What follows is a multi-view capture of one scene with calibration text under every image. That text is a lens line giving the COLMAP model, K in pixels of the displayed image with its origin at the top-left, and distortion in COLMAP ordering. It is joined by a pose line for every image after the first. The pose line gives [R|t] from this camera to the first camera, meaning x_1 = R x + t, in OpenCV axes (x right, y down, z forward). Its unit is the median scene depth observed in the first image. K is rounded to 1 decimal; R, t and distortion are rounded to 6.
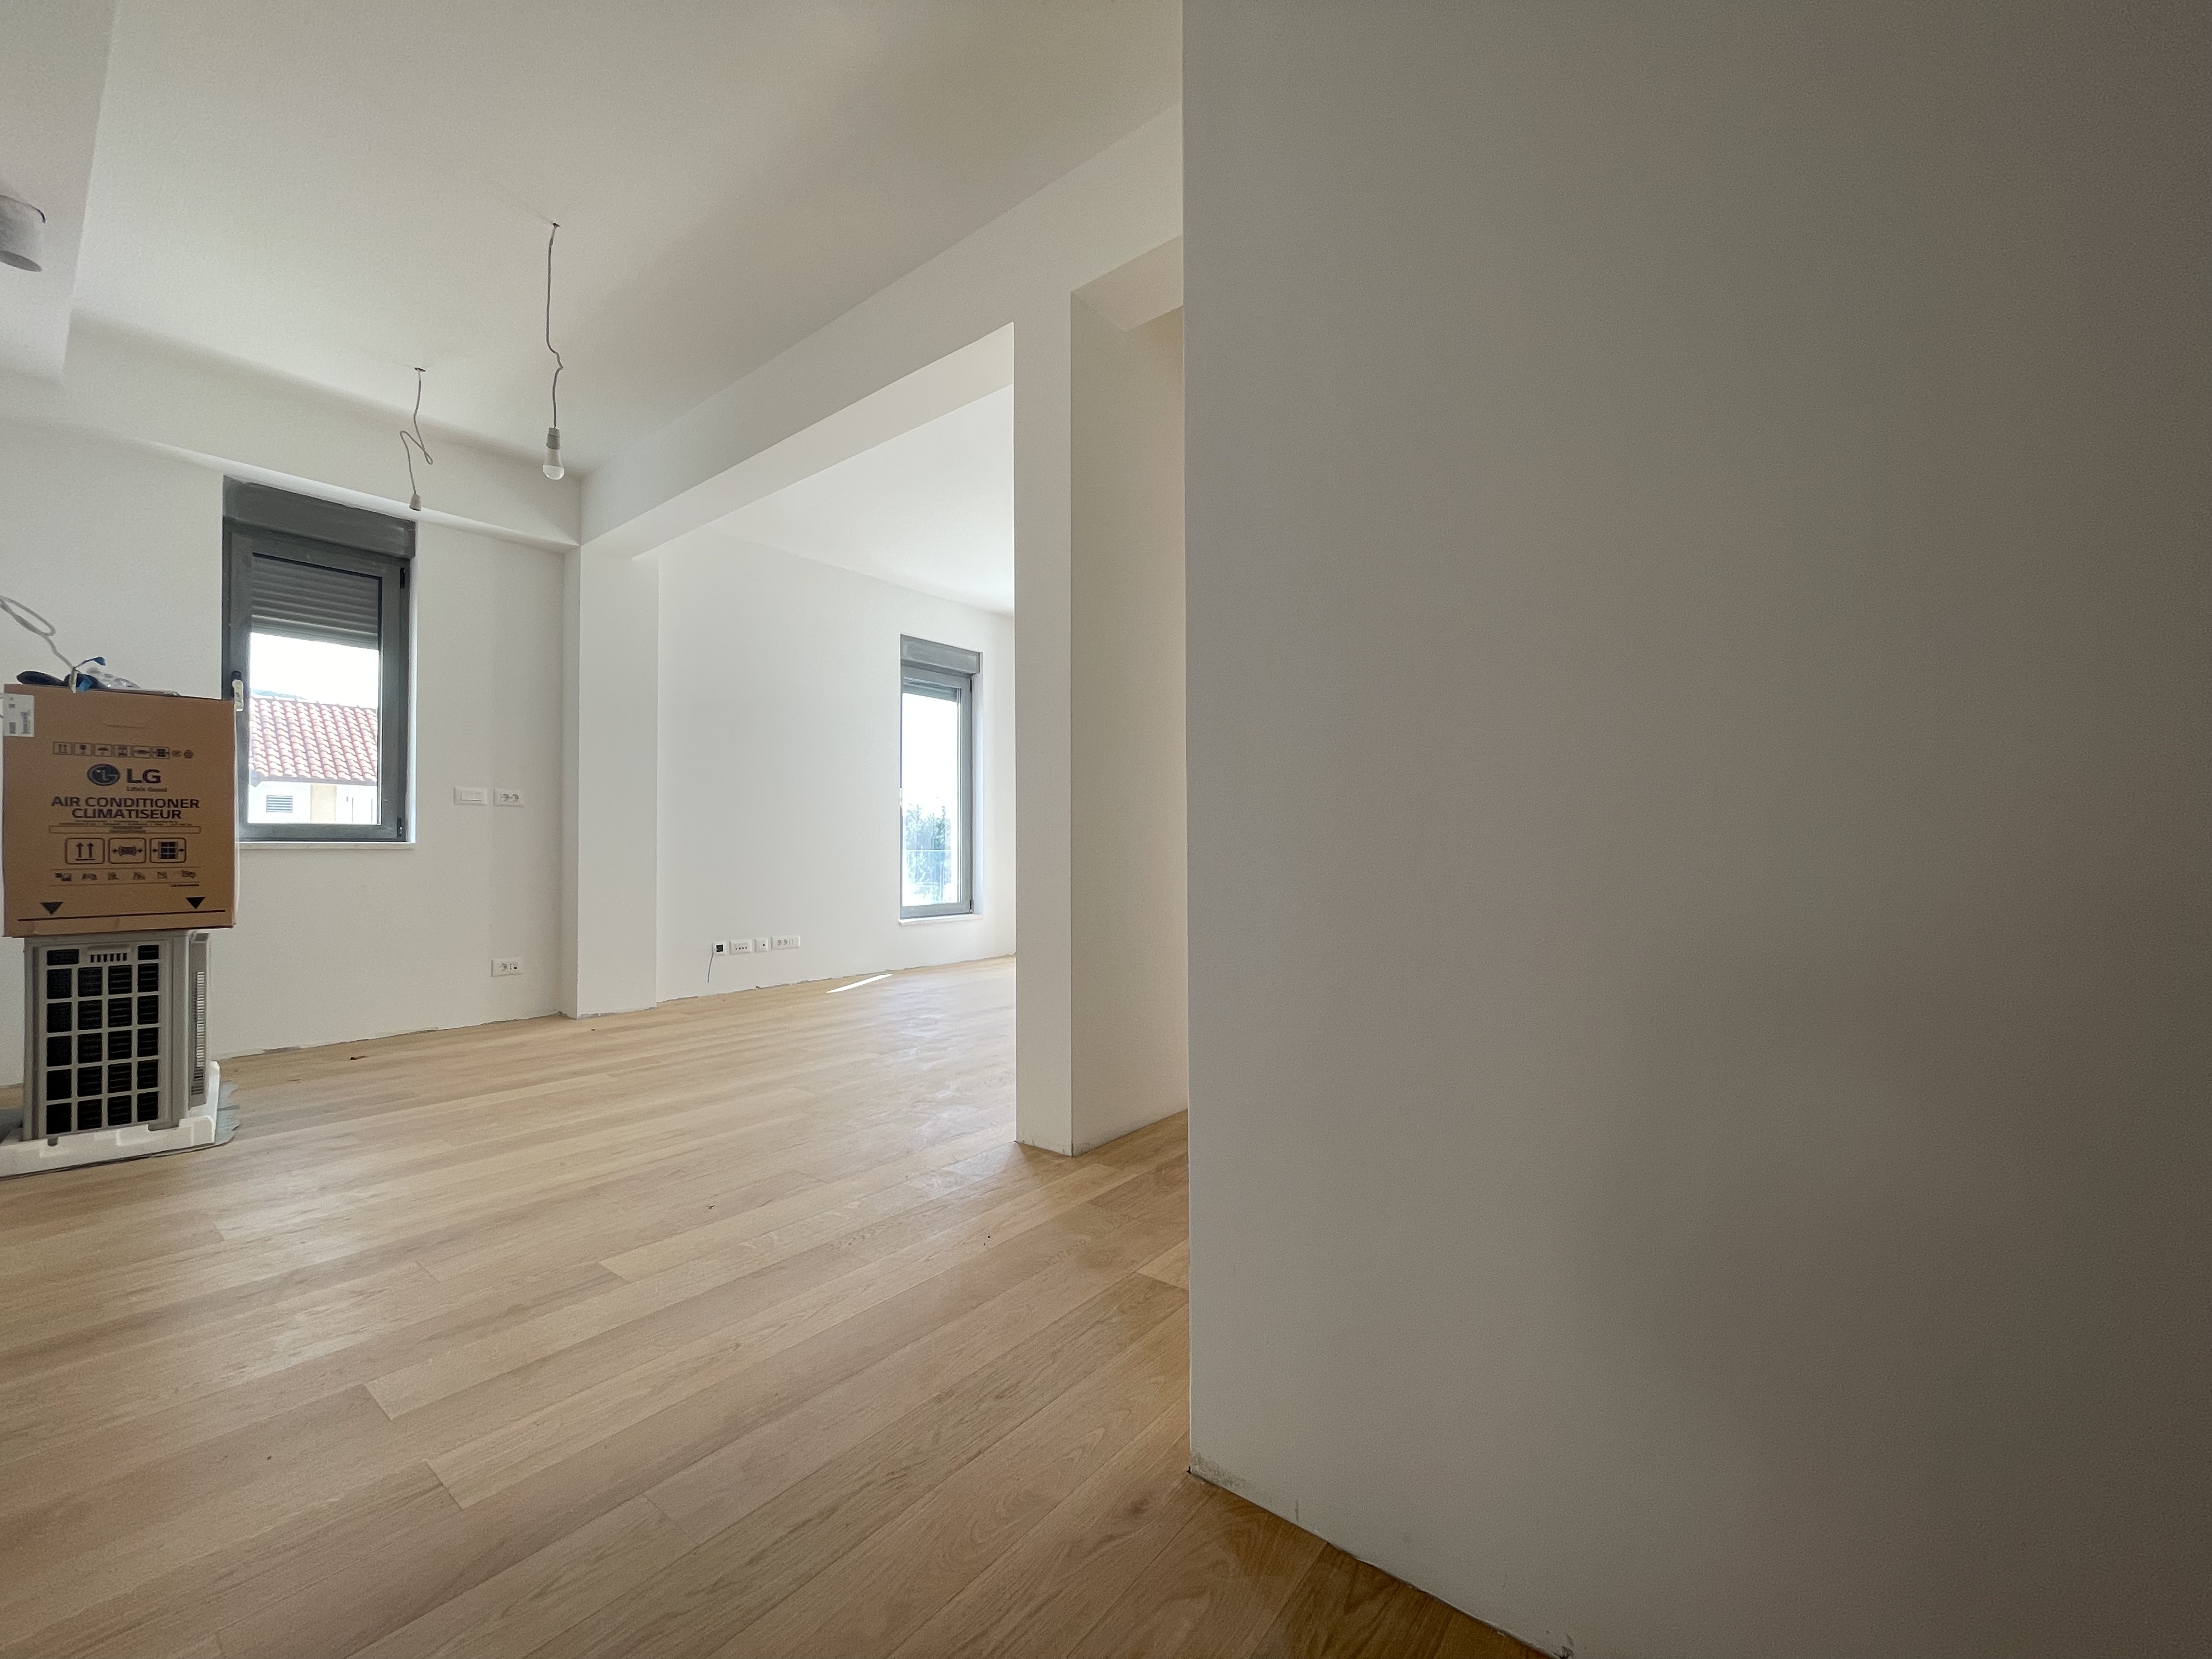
lens RADIAL K [[886.3, 0, 1106.0], [0, 886.3, 829.5], [0, 0, 1]] dist [-0.009459, -0.000075]
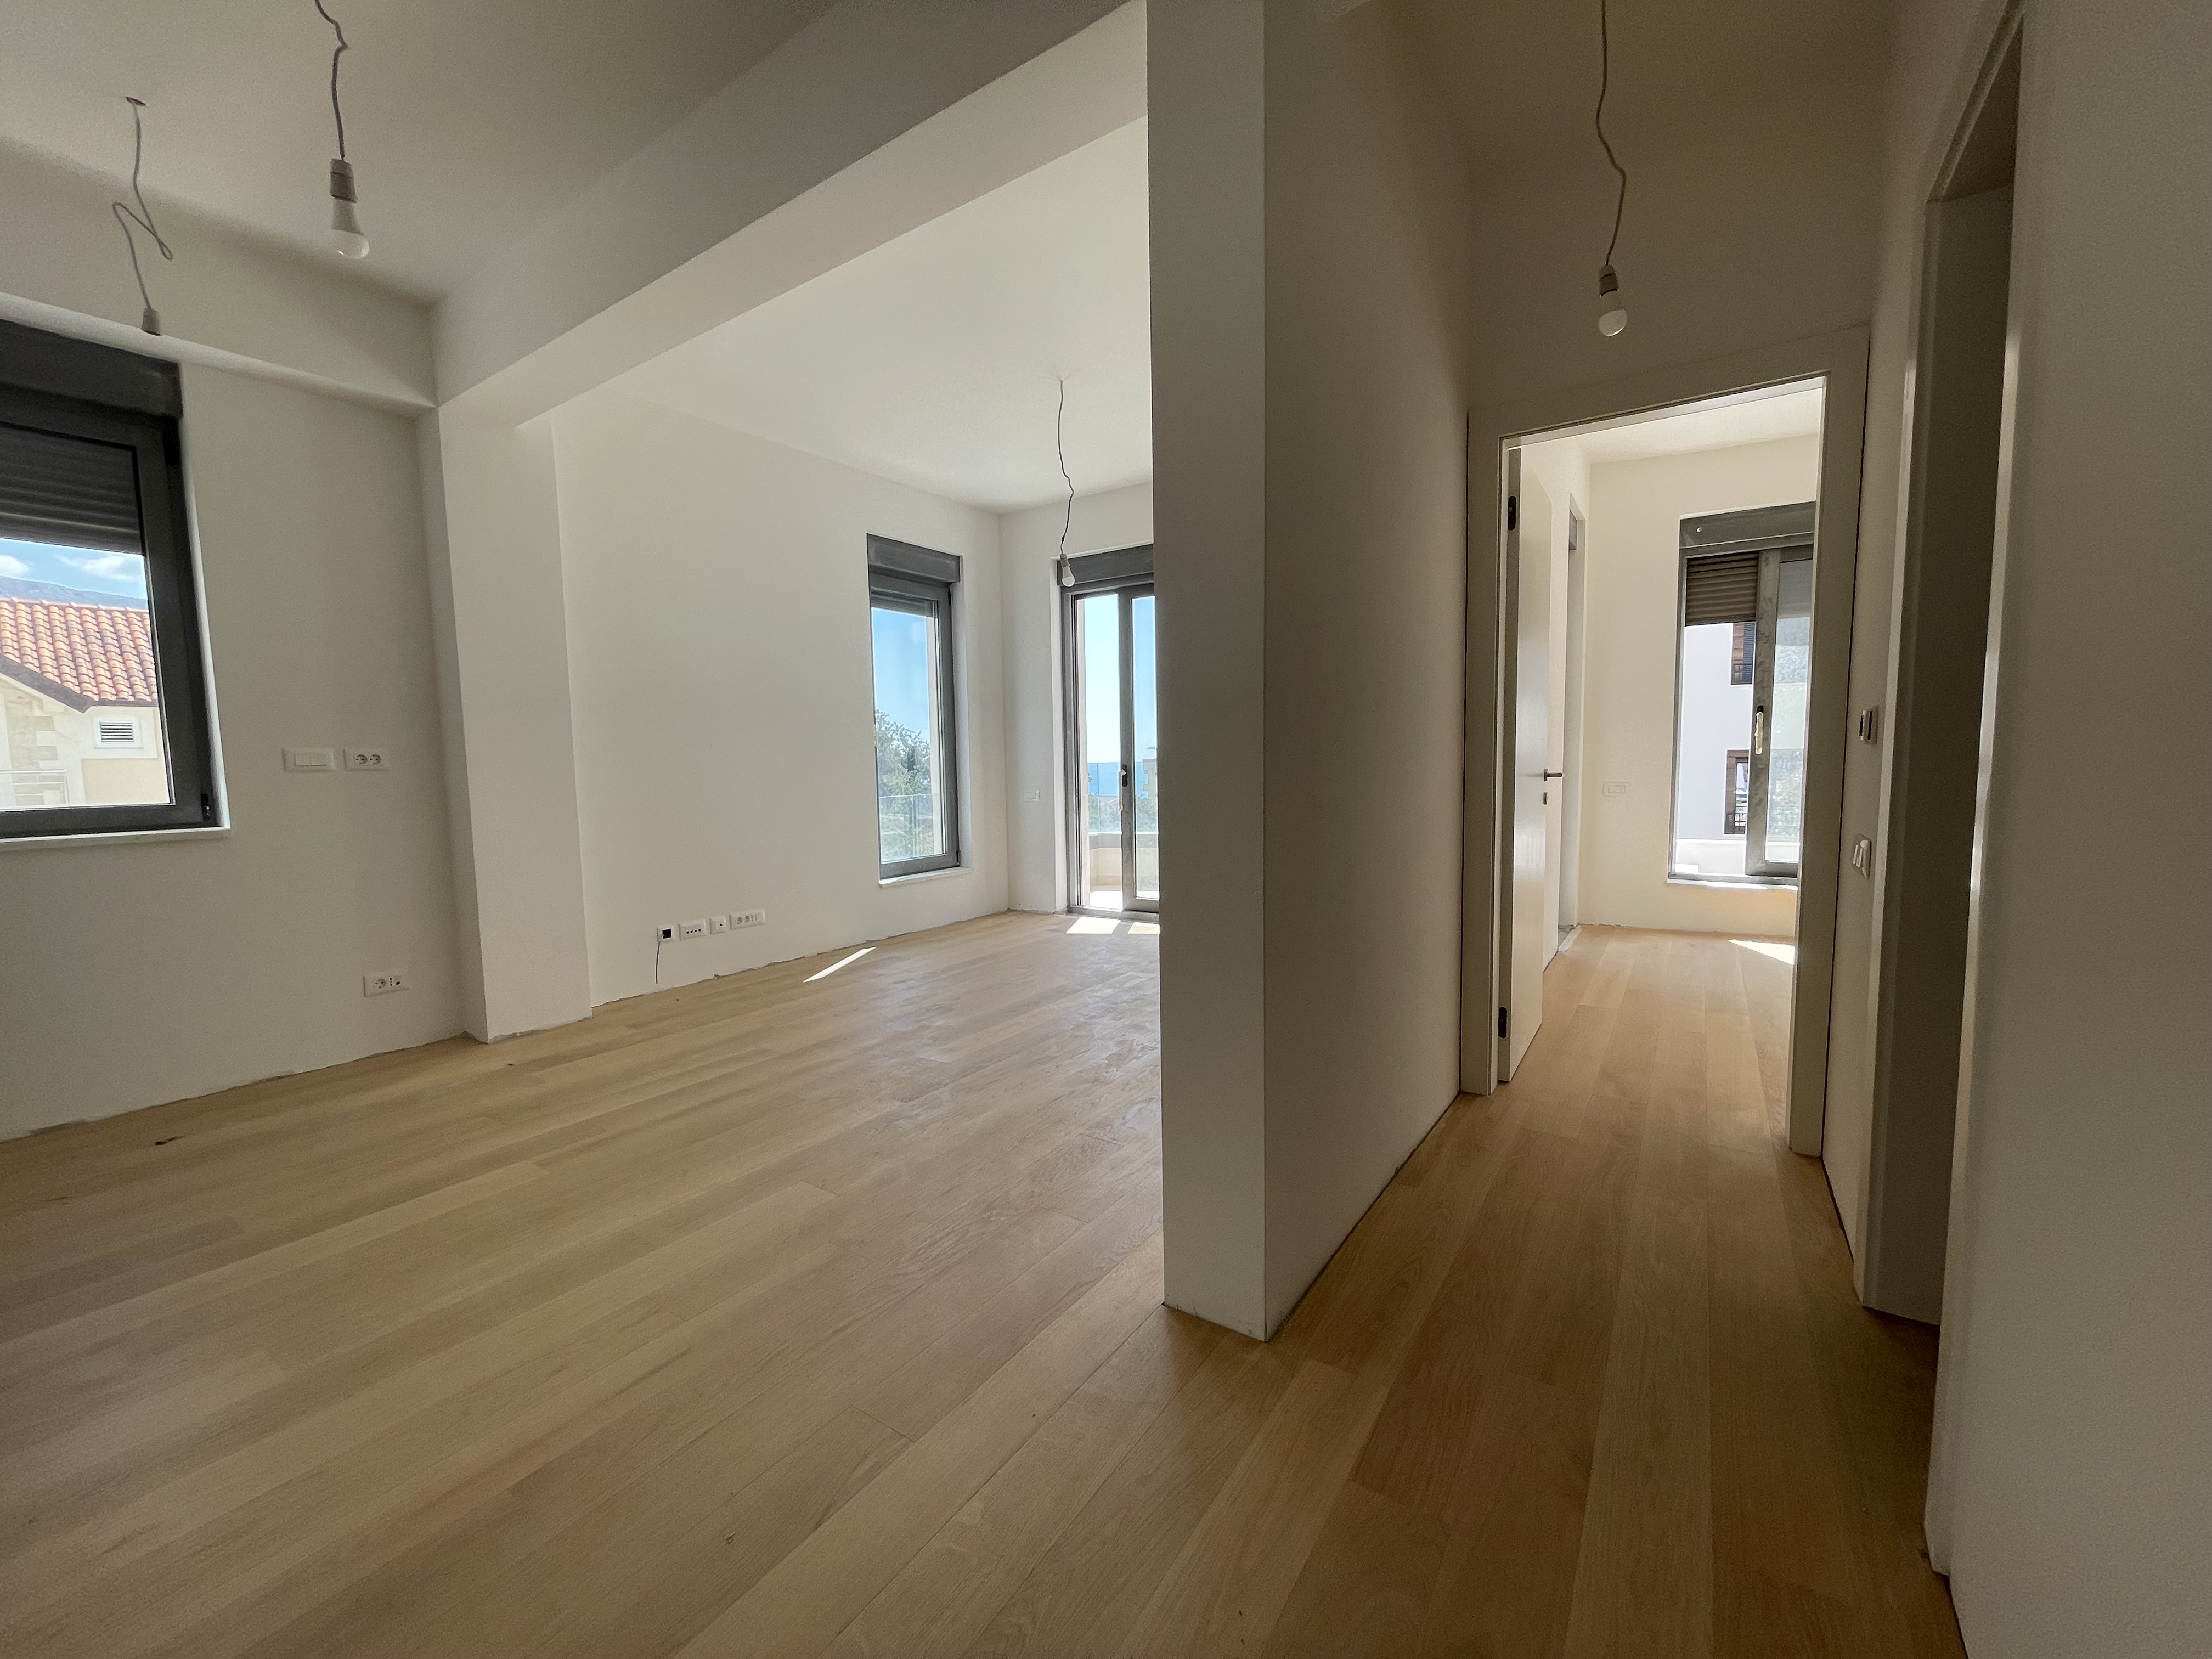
lens RADIAL K [[890.5, 0, 1099.1], [0, 890.5, 833.7], [0, 0, 1]] dist [-0.002438, 0.000051]
pose [[0.997868, -0.019001, 0.062432, -0.109165], [0.012142, 0.994026, 0.108463, -0.047325], [-0.064120, -0.107474, 0.992138, 0.211980]]
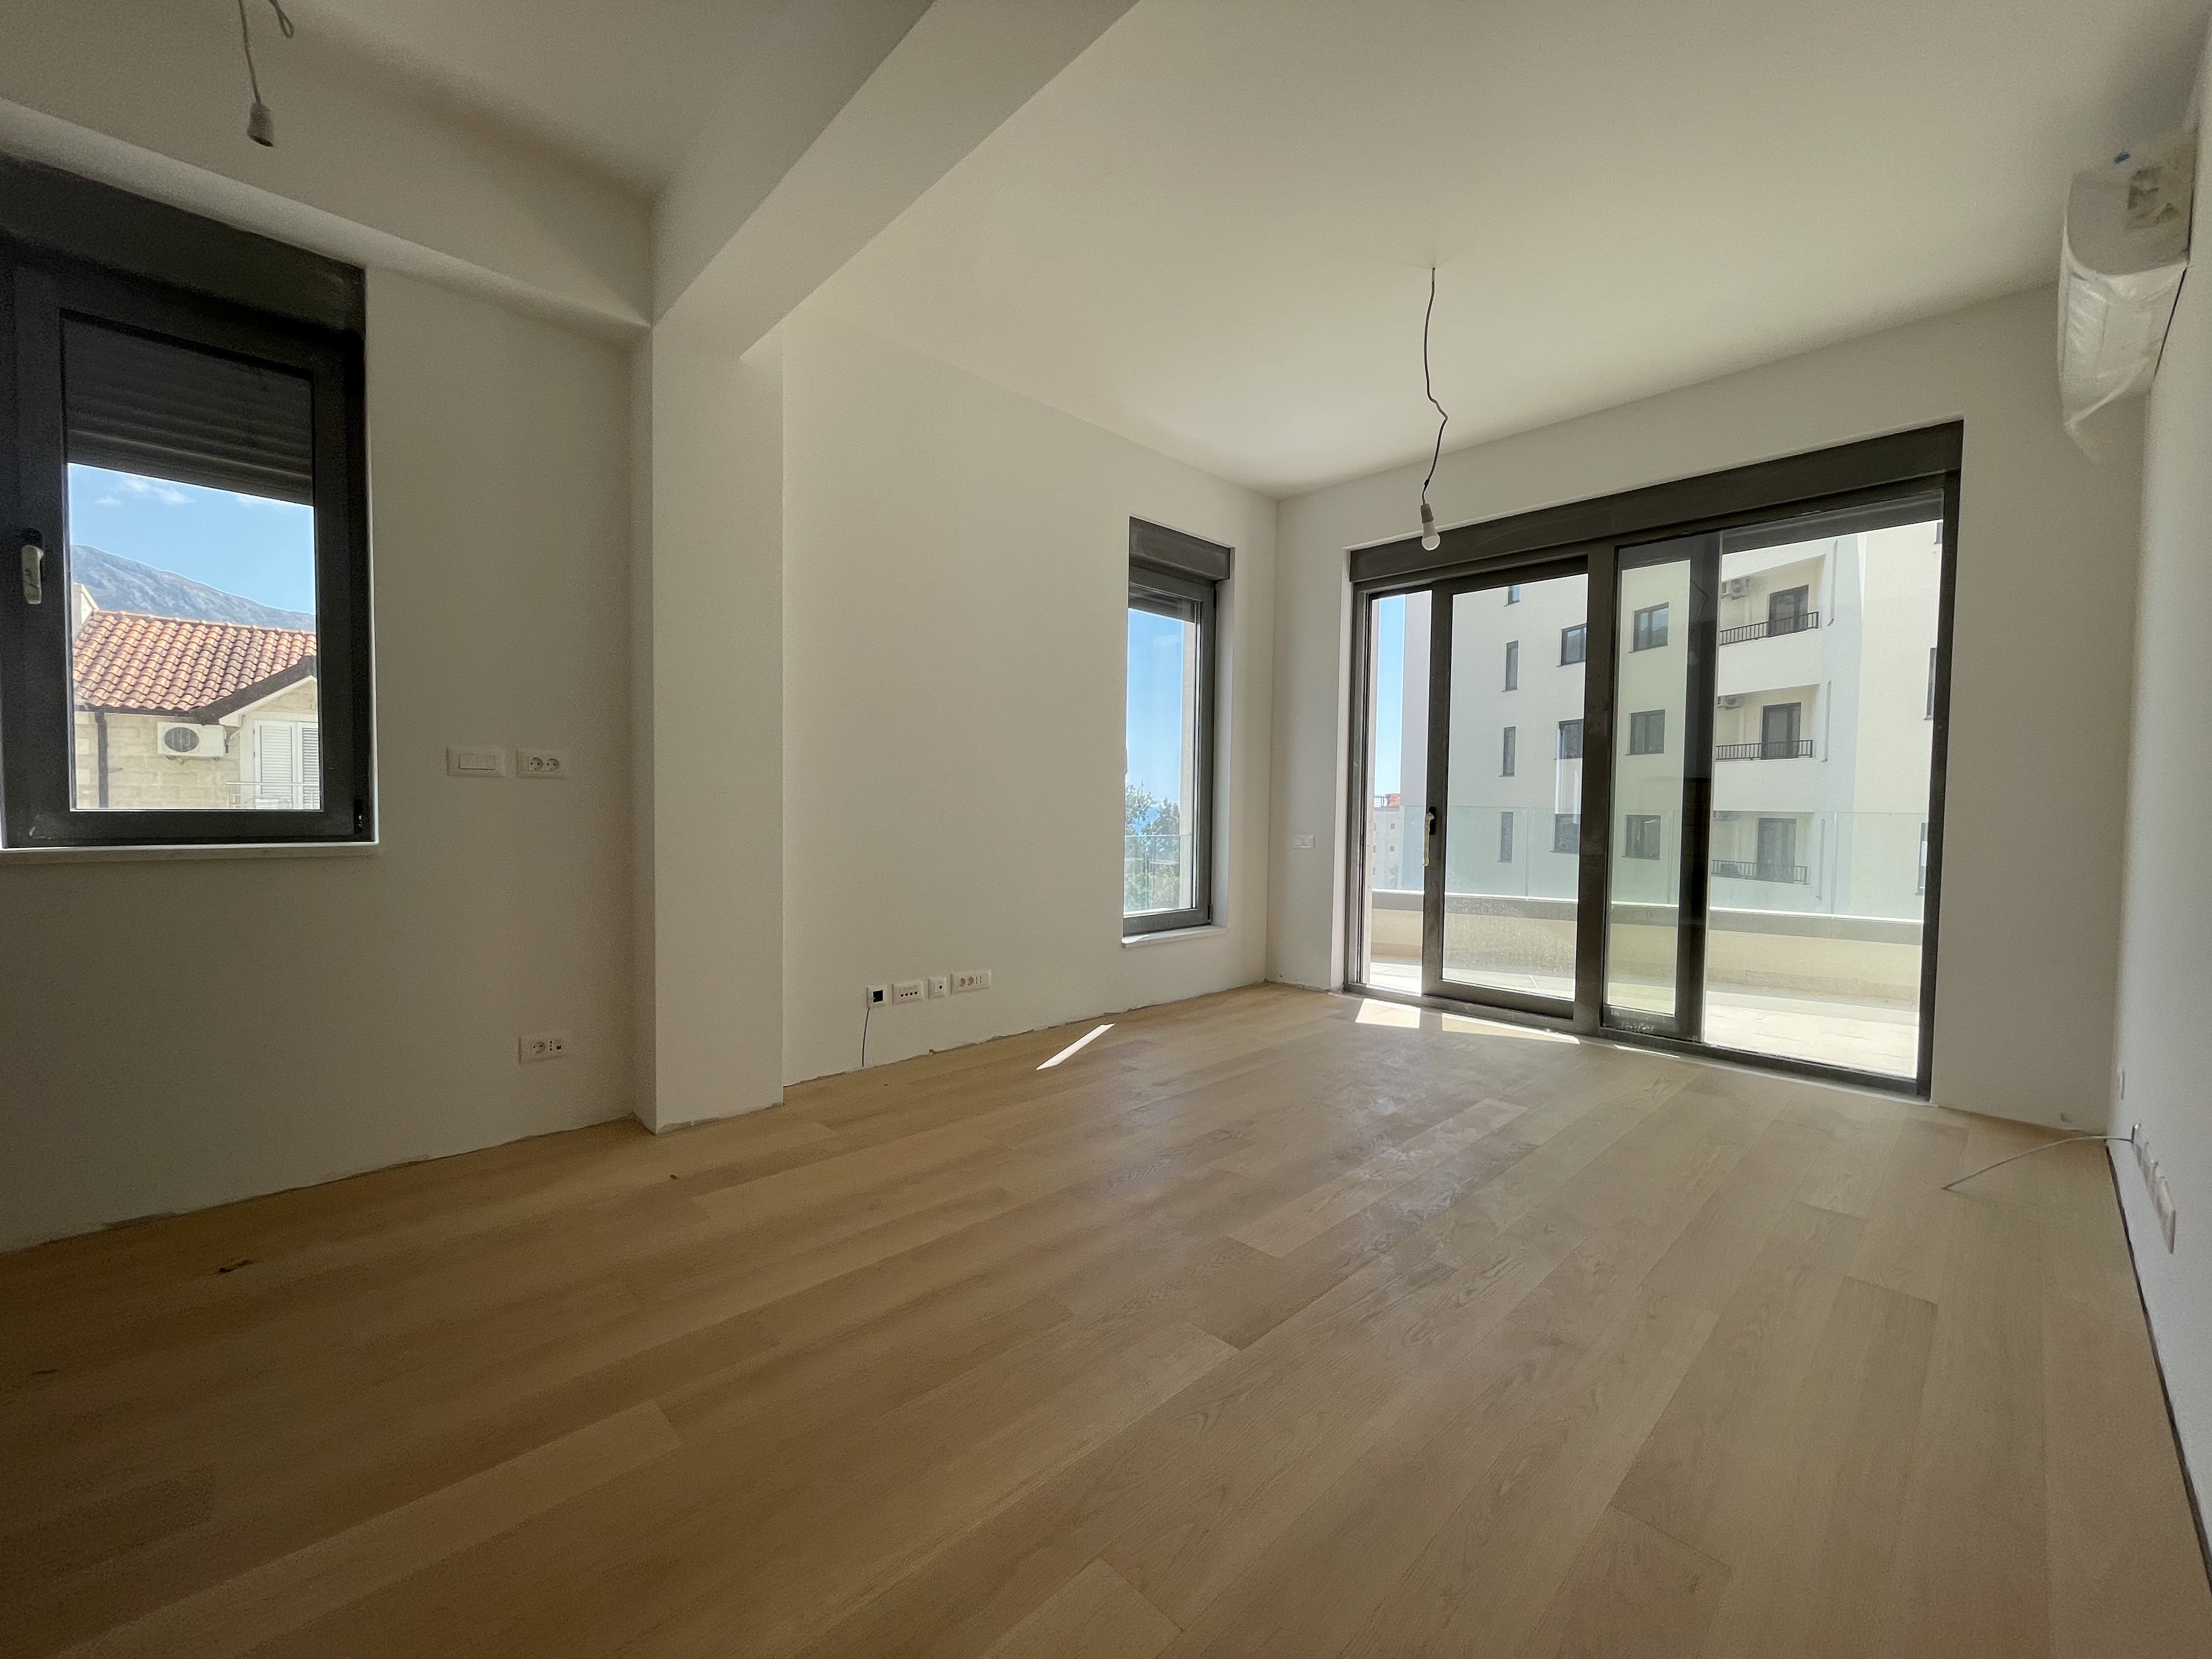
lens RADIAL K [[890.5, 0, 1099.1], [0, 890.5, 833.7], [0, 0, 1]] dist [-0.002438, 0.000051]
pose [[0.988900, 0.023295, -0.146748, -0.219350], [-0.014574, 0.998078, 0.060225, -0.030594], [0.147869, -0.057418, 0.987339, 0.462874]]
